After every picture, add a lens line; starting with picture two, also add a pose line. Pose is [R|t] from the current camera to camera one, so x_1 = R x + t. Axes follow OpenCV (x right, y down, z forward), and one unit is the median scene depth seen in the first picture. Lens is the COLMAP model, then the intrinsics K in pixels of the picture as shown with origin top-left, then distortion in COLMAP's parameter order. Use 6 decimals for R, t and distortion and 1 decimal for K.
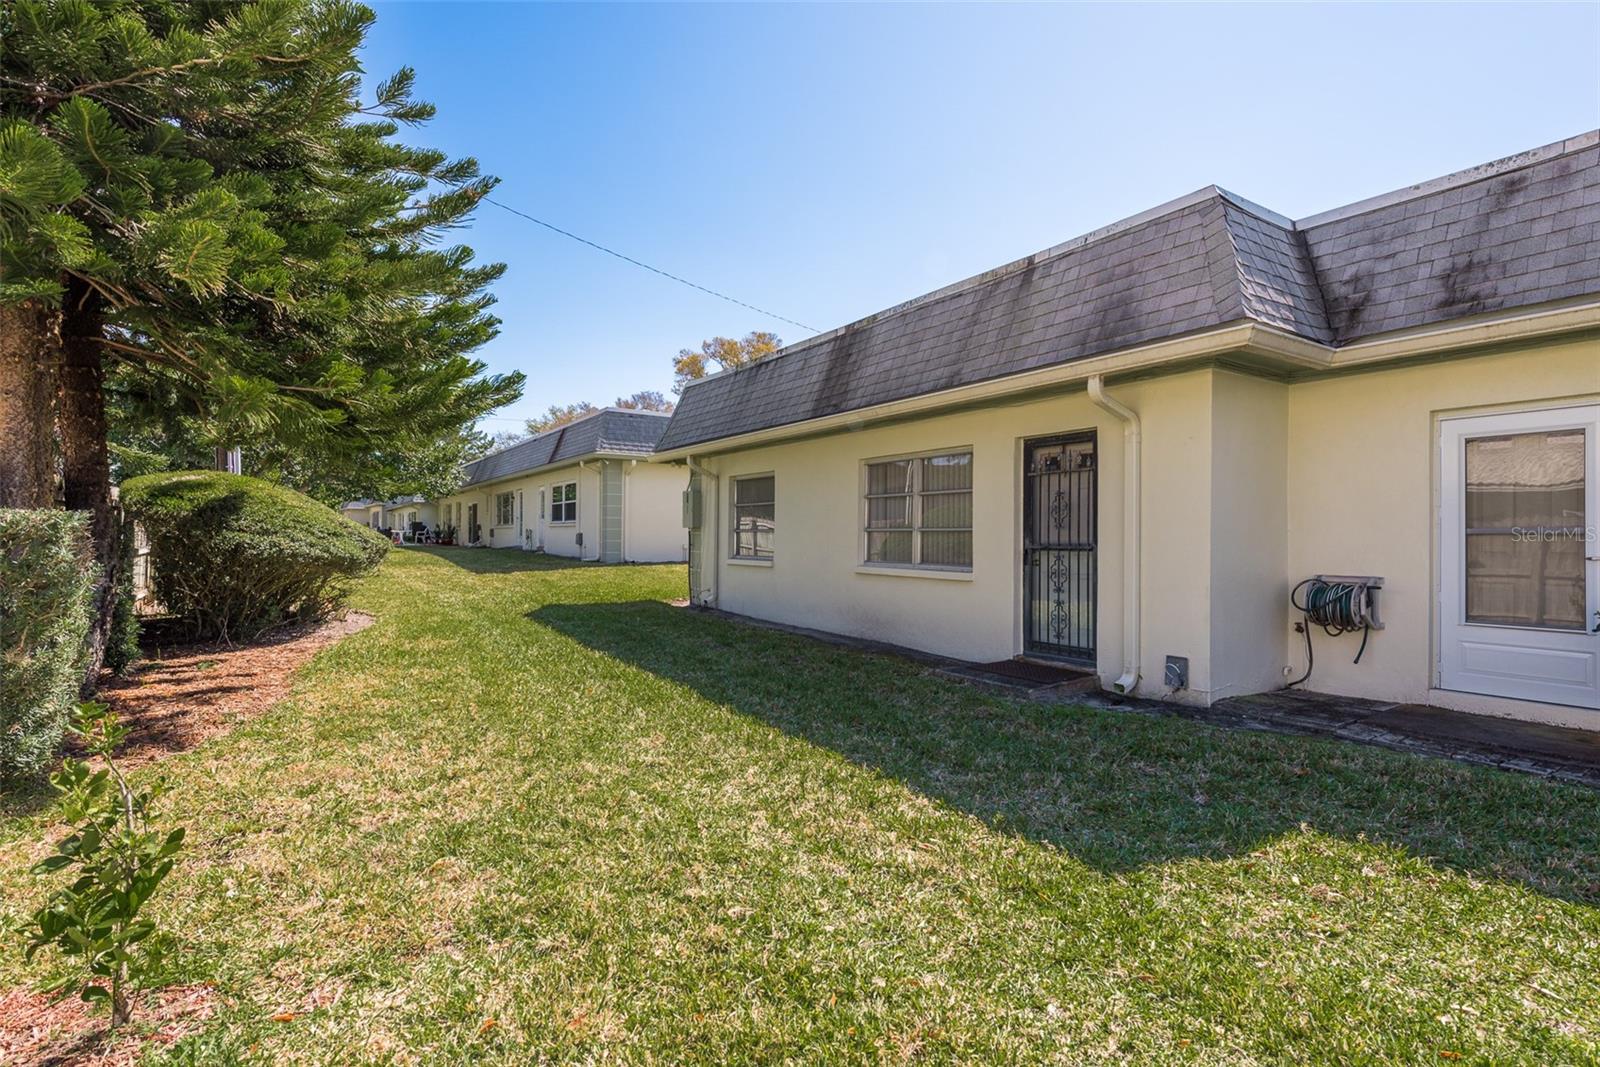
lens RADIAL K [[770.3, 0, 809.4], [0, 770.3, 537.6], [0, 0, 1]] dist [-0.004869, -0.003054]
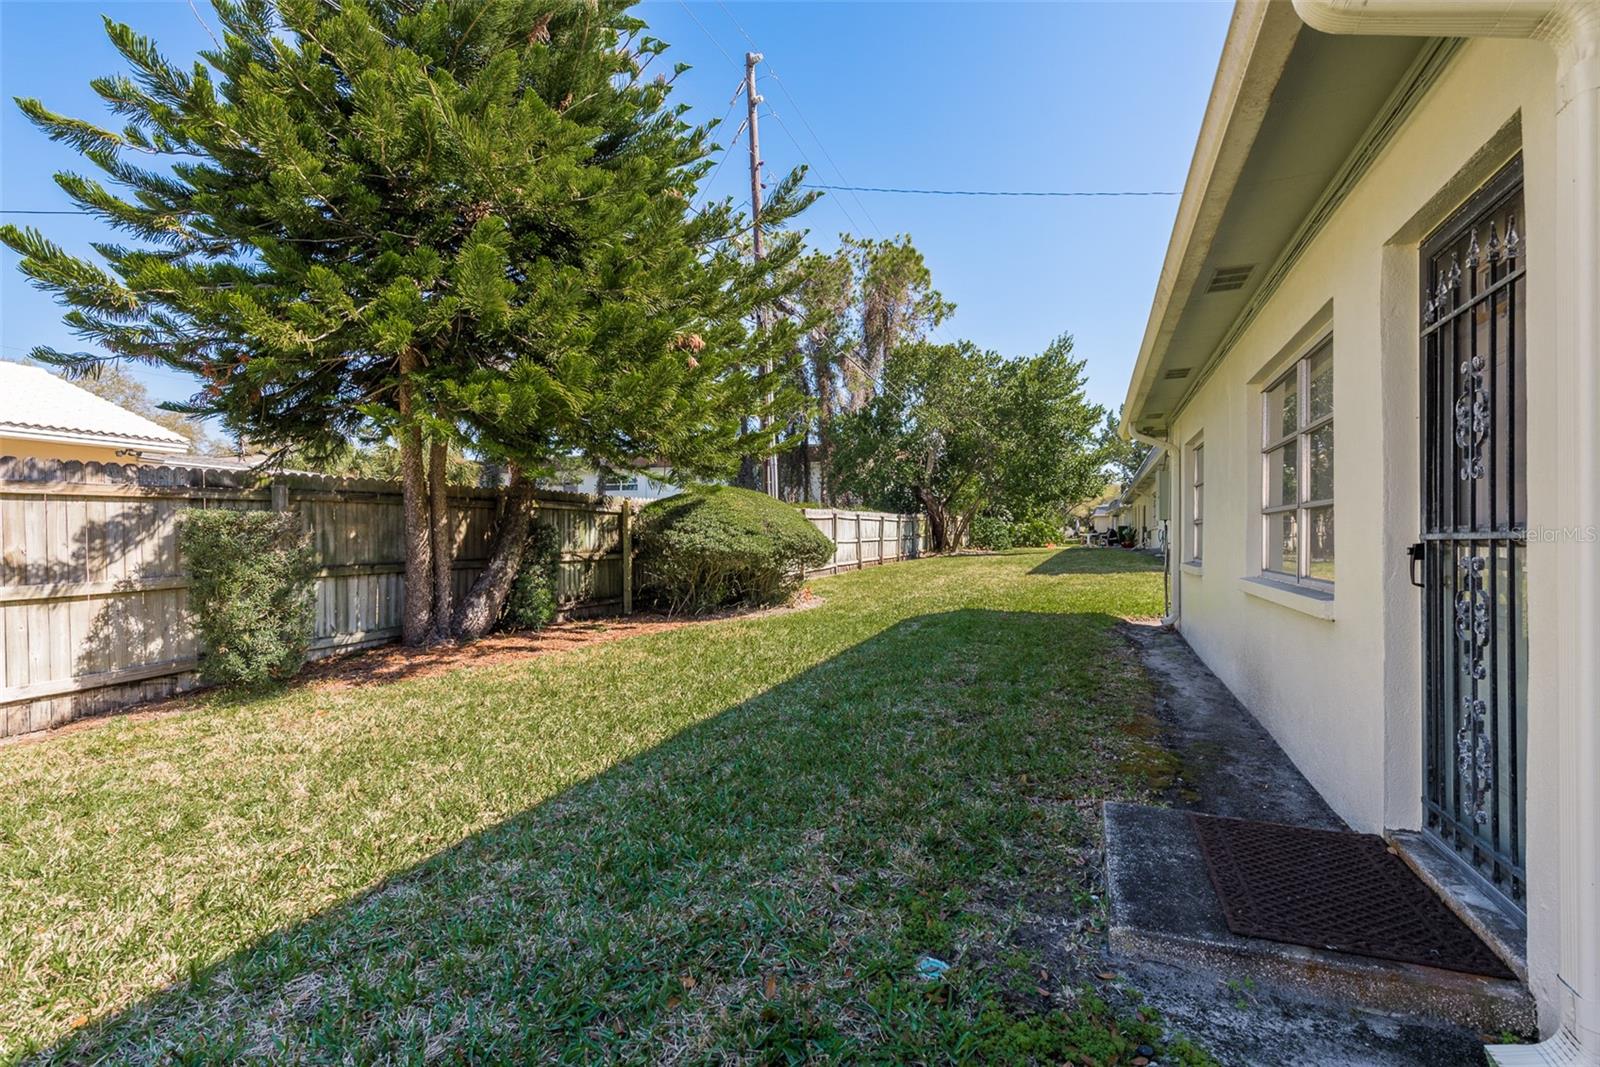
lens RADIAL K [[725.1, 0, 791.0], [0, 725.1, 535.4], [0, 0, 1]] dist [-0.000351, -0.001934]
pose [[0.542438, -0.008652, -0.840051, 0.424121], [0.000555, 0.999950, -0.009940, 0.014719], [0.840095, 0.004926, 0.542416, 0.587461]]
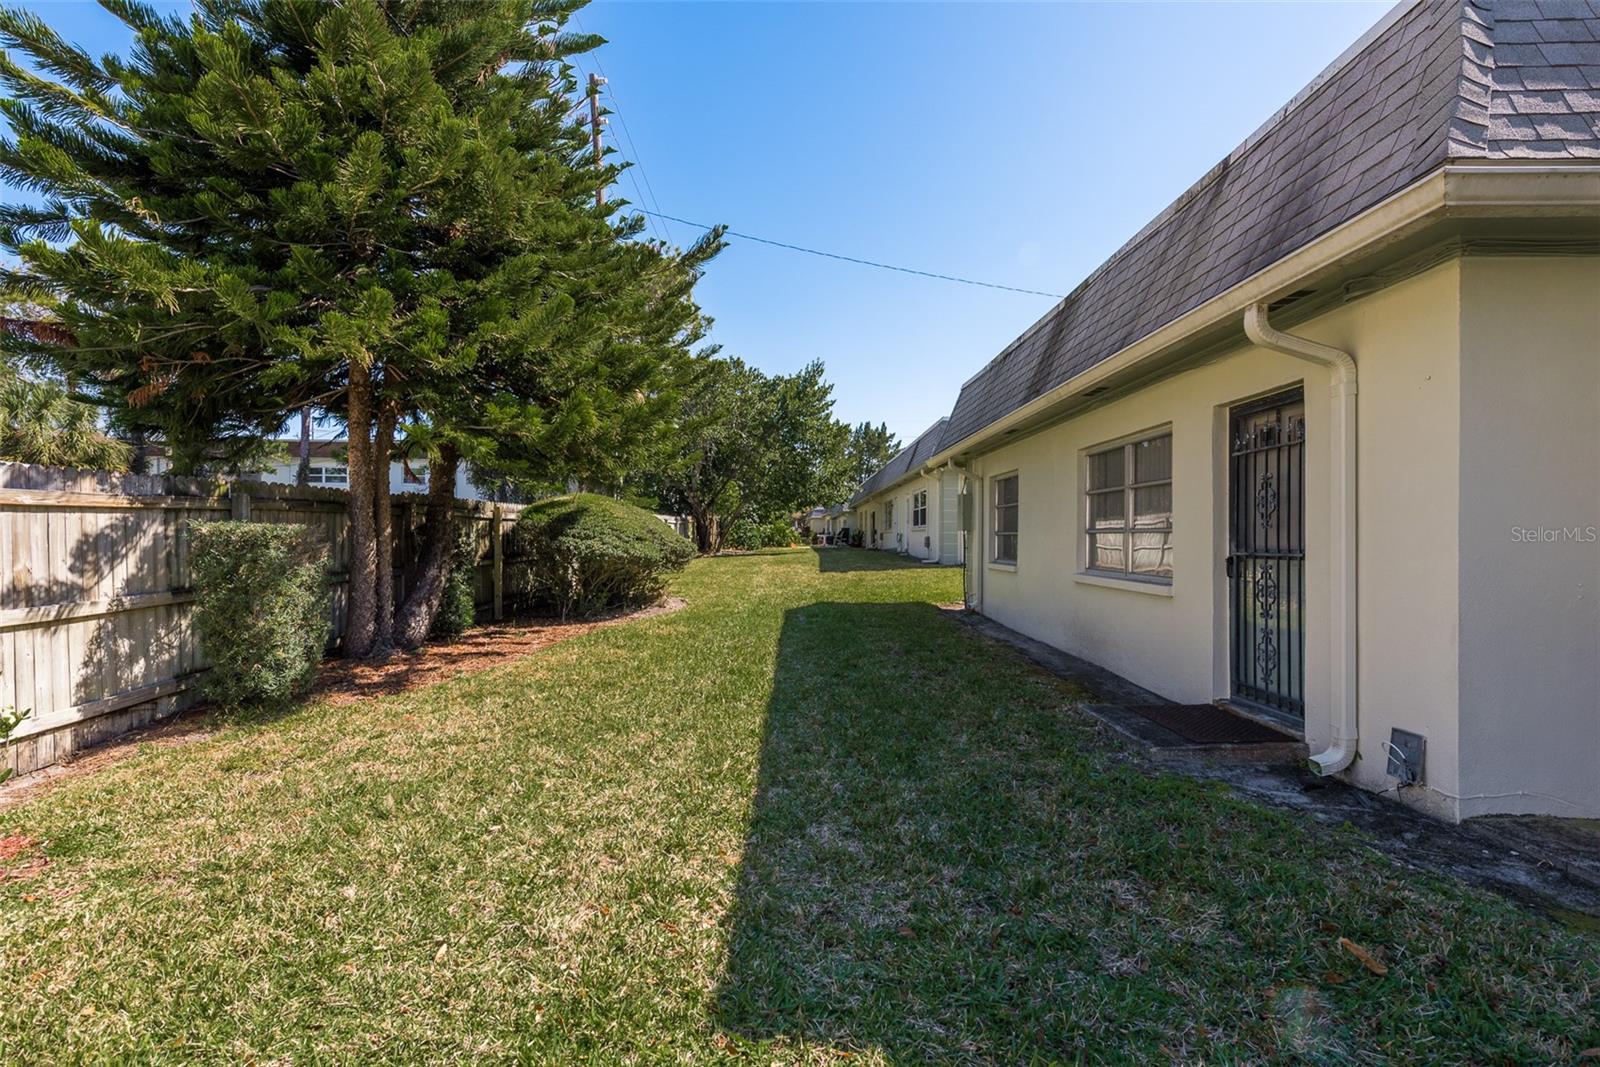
lens RADIAL K [[725.1, 0, 805.3], [0, 725.1, 536.4], [0, 0, 1]] dist [-0.000351, -0.001934]
pose [[0.831518, -0.004422, -0.555480, 0.342995], [0.001090, 0.999979, -0.006328, -0.000261], [0.555496, 0.004656, 0.831506, 0.207110]]
